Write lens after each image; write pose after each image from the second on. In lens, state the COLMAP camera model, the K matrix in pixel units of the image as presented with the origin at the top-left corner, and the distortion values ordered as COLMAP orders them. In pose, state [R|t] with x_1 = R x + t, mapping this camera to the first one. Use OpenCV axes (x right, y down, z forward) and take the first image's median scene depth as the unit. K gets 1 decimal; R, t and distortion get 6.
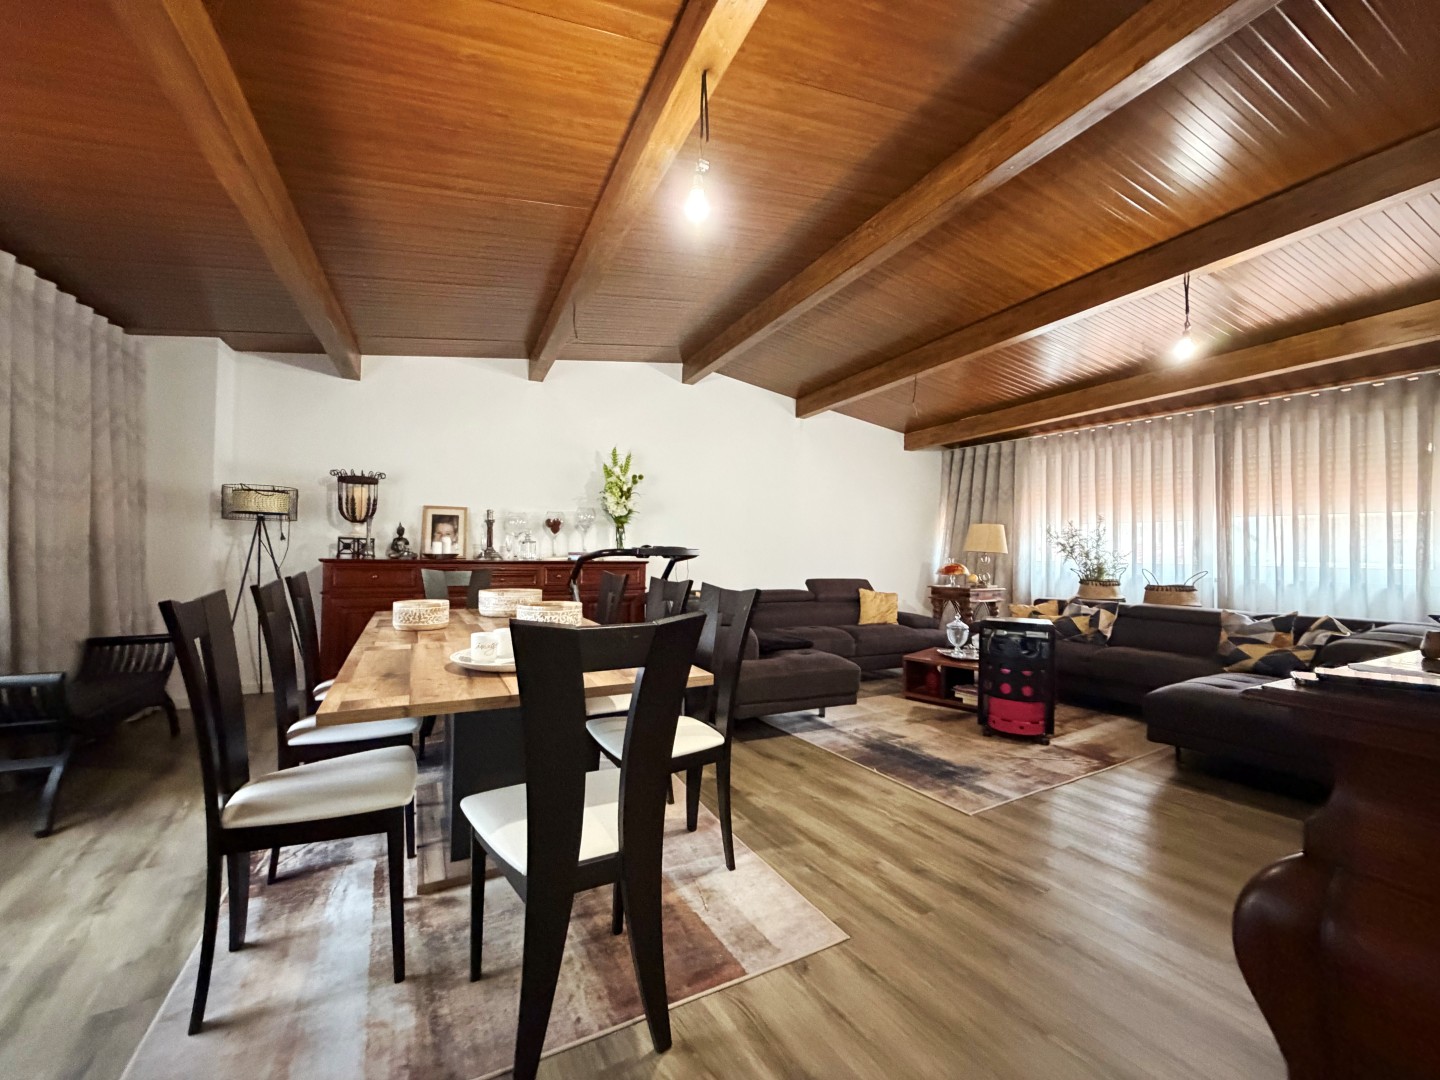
lens RADIAL K [[574.4, 0, 721.0], [0, 574.4, 540.2], [0, 0, 1]] dist [-0.000226, 0.000292]
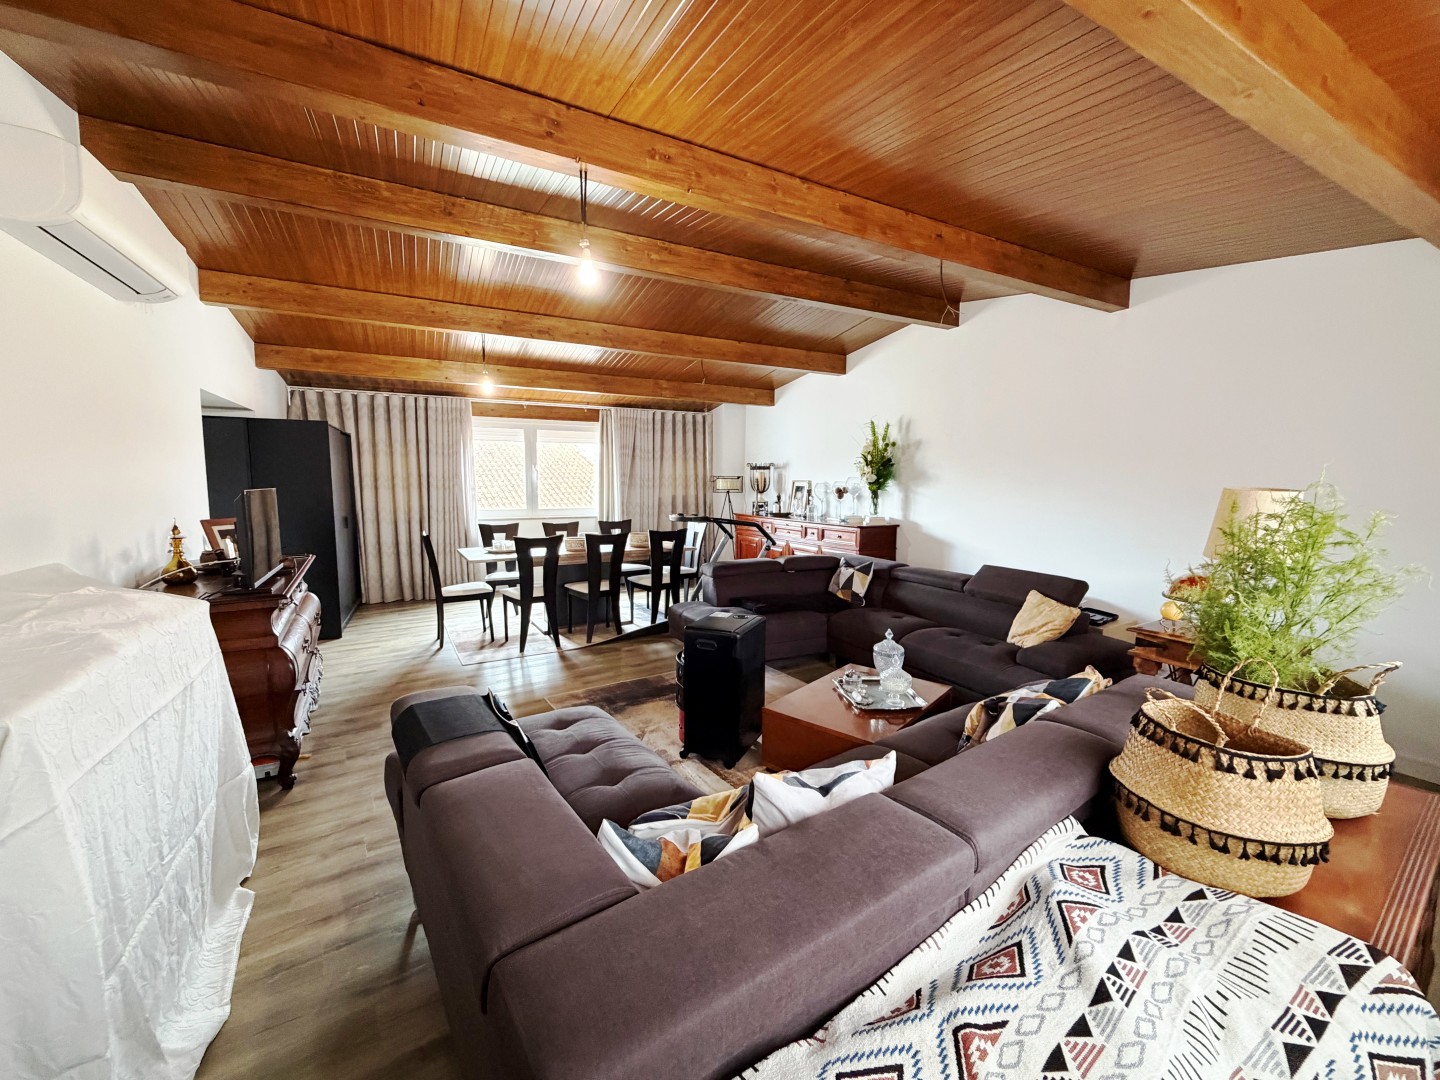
lens RADIAL K [[574.4, 0, 722.0], [0, 574.4, 536.4], [0, 0, 1]] dist [-0.000226, 0.000292]
pose [[0.067173, 0.077638, -0.994716, 1.014264], [0.009949, 0.996866, 0.078478, -0.033785], [0.997692, -0.015168, 0.066190, 0.718891]]
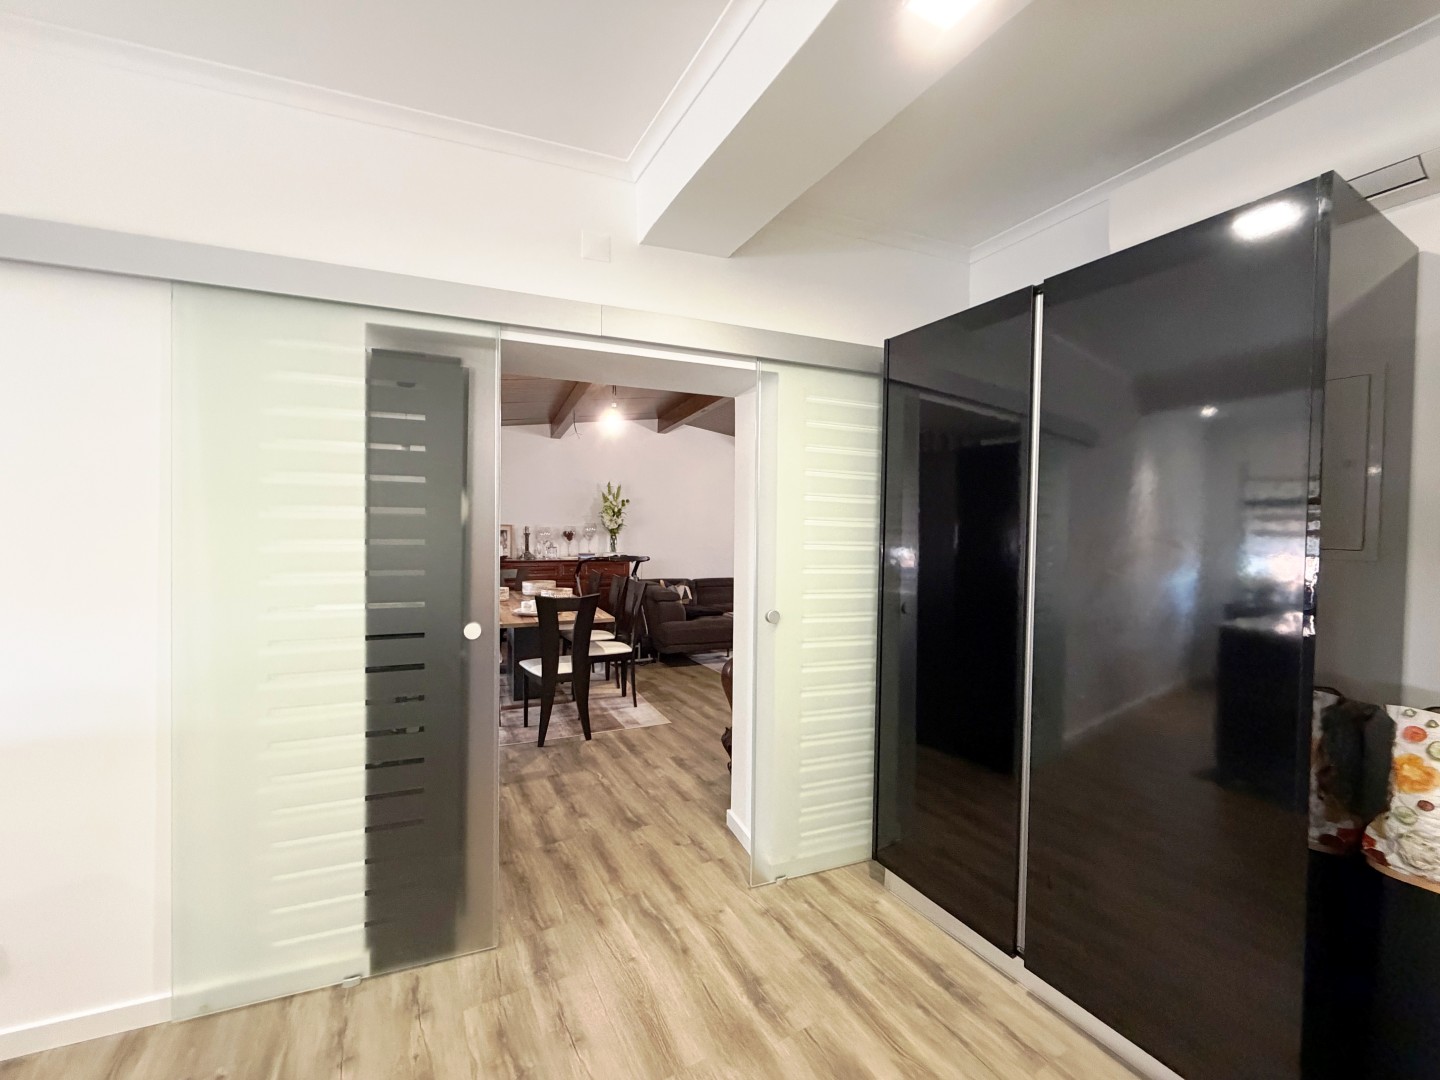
lens RADIAL K [[574.4, 0, 726.5], [0, 574.4, 542.9], [0, 0, 1]] dist [-0.000226, 0.000292]
pose [[0.998862, -0.002247, -0.047648, 0.208590], [0.004066, 0.999265, 0.038108, -0.067219], [0.047528, -0.038259, 0.998137, -0.521333]]
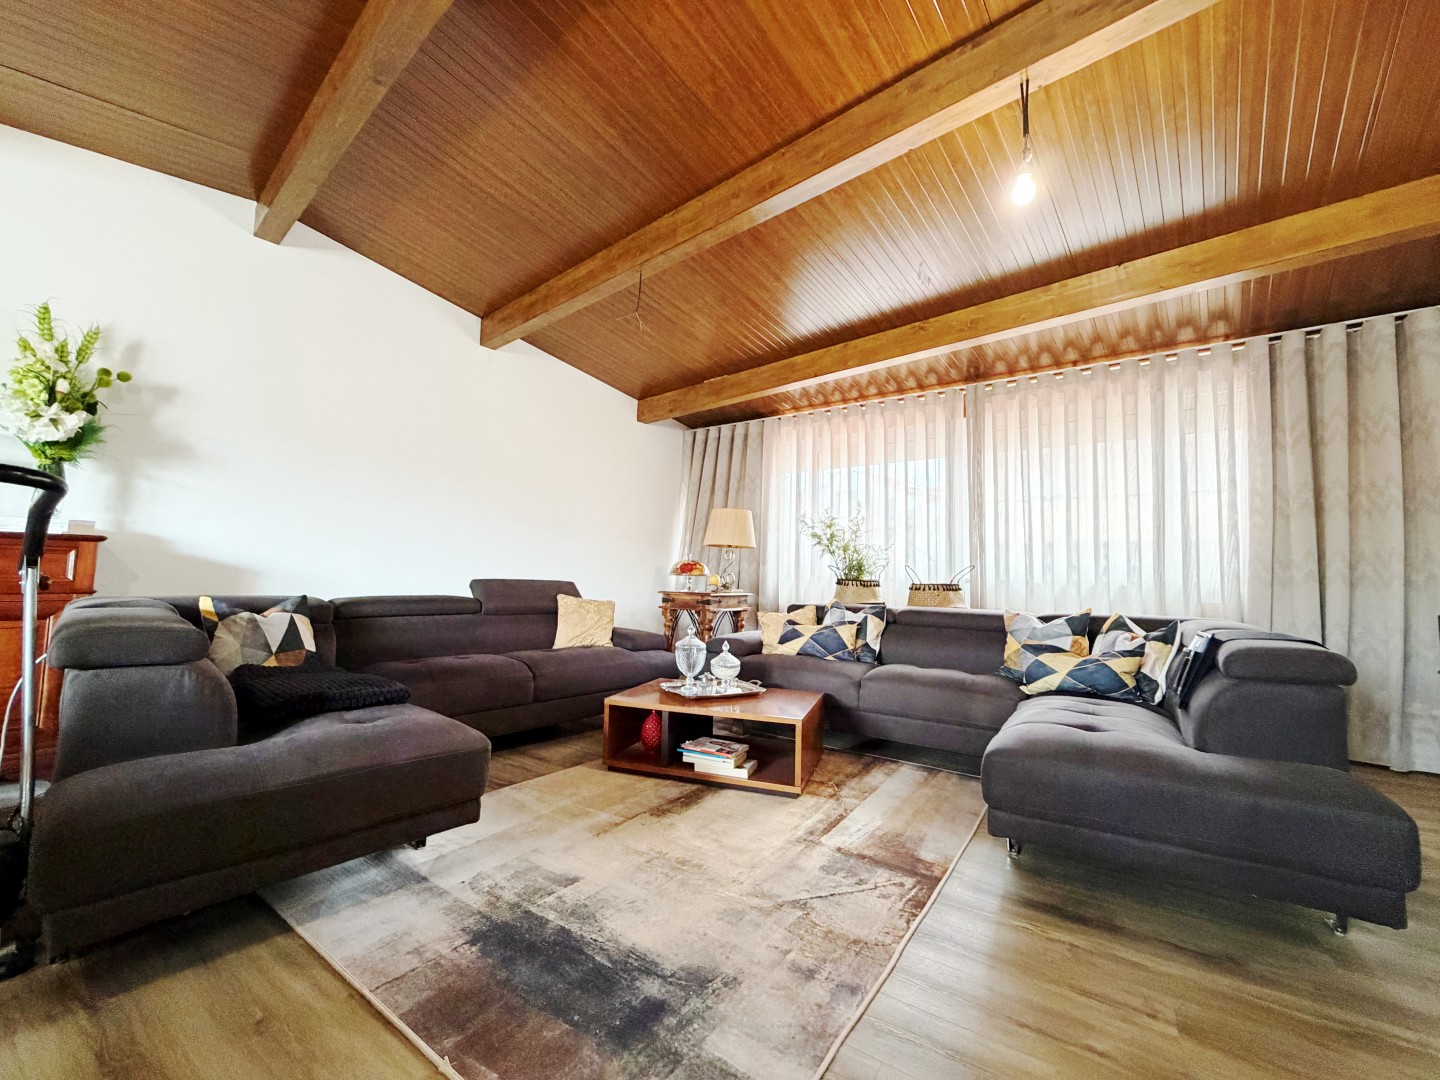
lens RADIAL K [[574.4, 0, 722.8], [0, 574.4, 533.4], [0, 0, 1]] dist [-0.000226, 0.000292]
pose [[0.911201, 0.039728, 0.410042, 0.164609], [-0.018484, 0.998279, -0.055645, 0.055881], [-0.411547, 0.043124, 0.910368, 0.367610]]
